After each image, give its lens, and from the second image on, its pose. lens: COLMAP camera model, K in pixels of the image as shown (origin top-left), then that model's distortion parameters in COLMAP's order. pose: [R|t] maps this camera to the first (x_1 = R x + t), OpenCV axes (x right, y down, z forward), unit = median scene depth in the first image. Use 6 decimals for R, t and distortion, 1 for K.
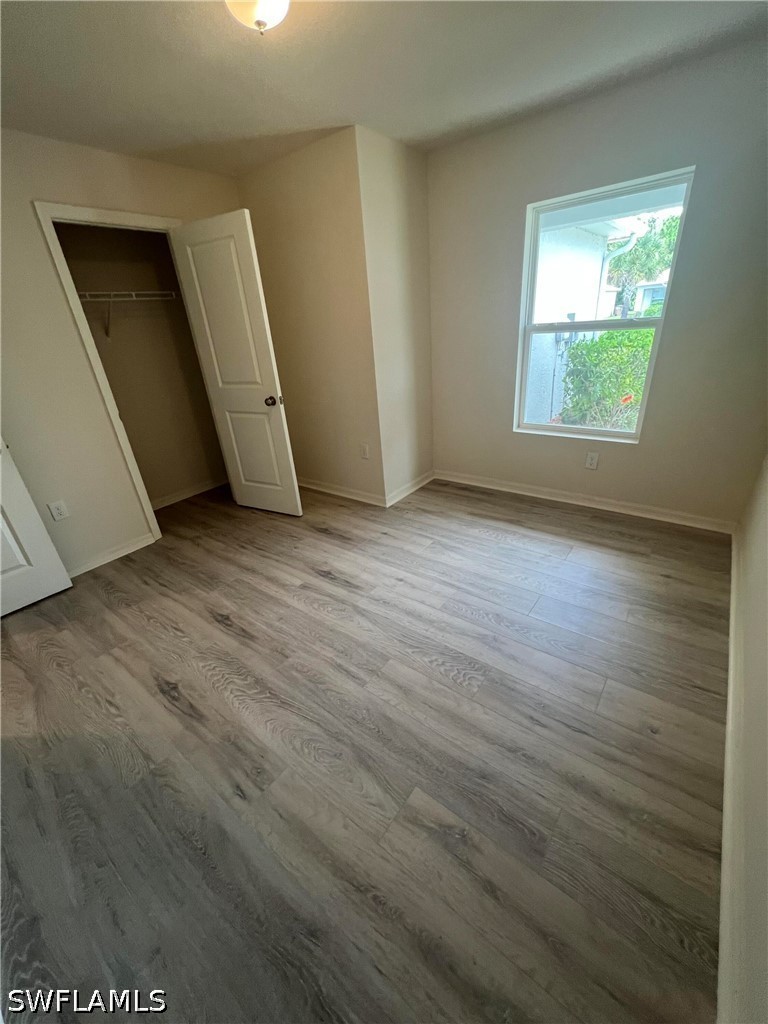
lens RADIAL K [[408.4, 0, 384.0], [0, 408.4, 512.0], [0, 0, 1]] dist [-0.001646, 0.000131]
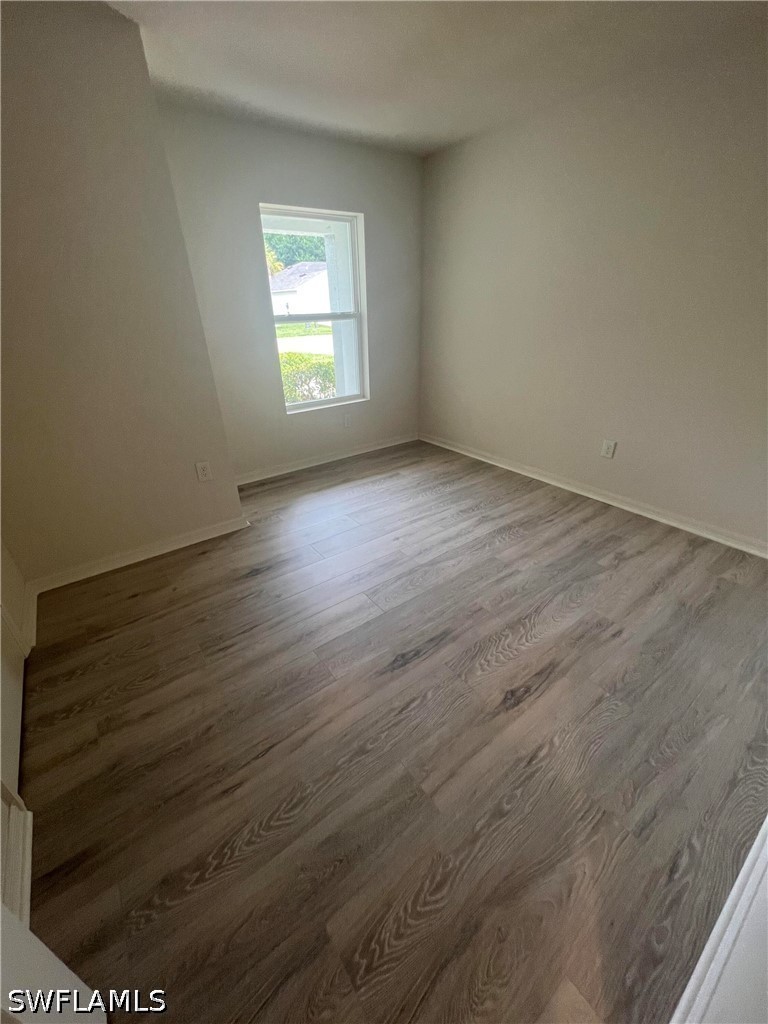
lens RADIAL K [[408.4, 0, 384.0], [0, 408.4, 512.0], [0, 0, 1]] dist [-0.001646, 0.000131]
pose [[0.268801, -0.380882, 0.884689, -0.957741], [0.413415, 0.875209, 0.251190, -0.194687], [-0.869962, 0.298224, 0.392719, 0.610738]]
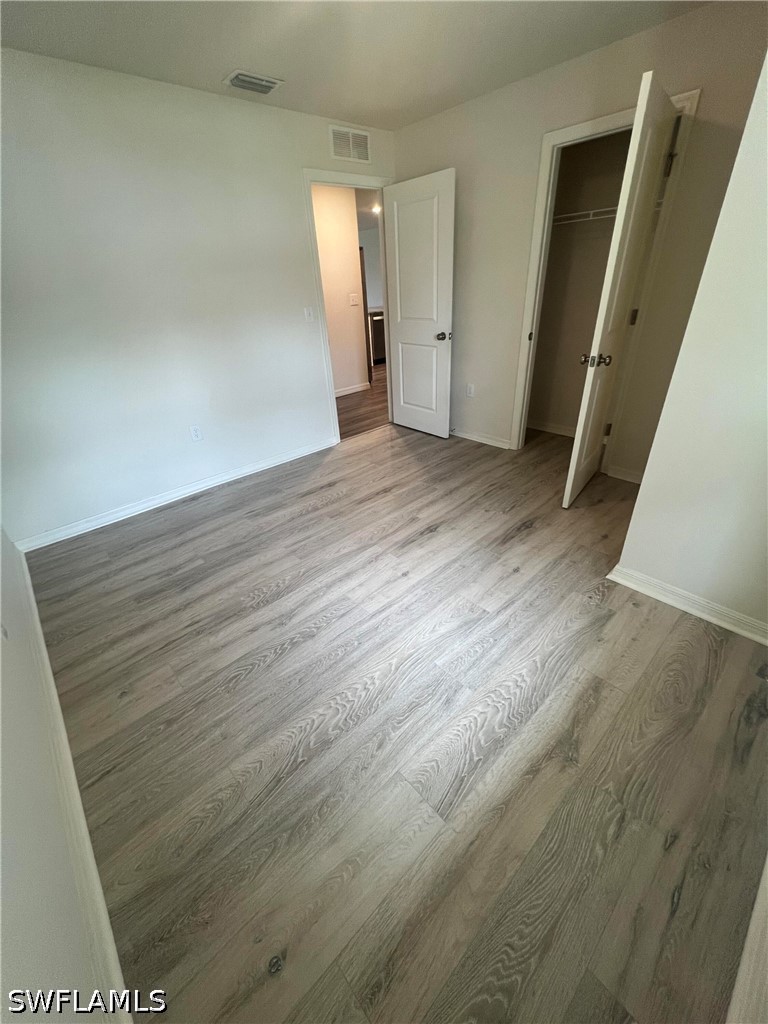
lens RADIAL K [[408.4, 0, 384.0], [0, 408.4, 512.0], [0, 0, 1]] dist [-0.001646, 0.000131]
pose [[-0.165306, 0.561923, -0.810504, 0.746207], [-0.358150, 0.731504, 0.580199, -0.471201], [0.918914, 0.386192, 0.080331, 0.876183]]
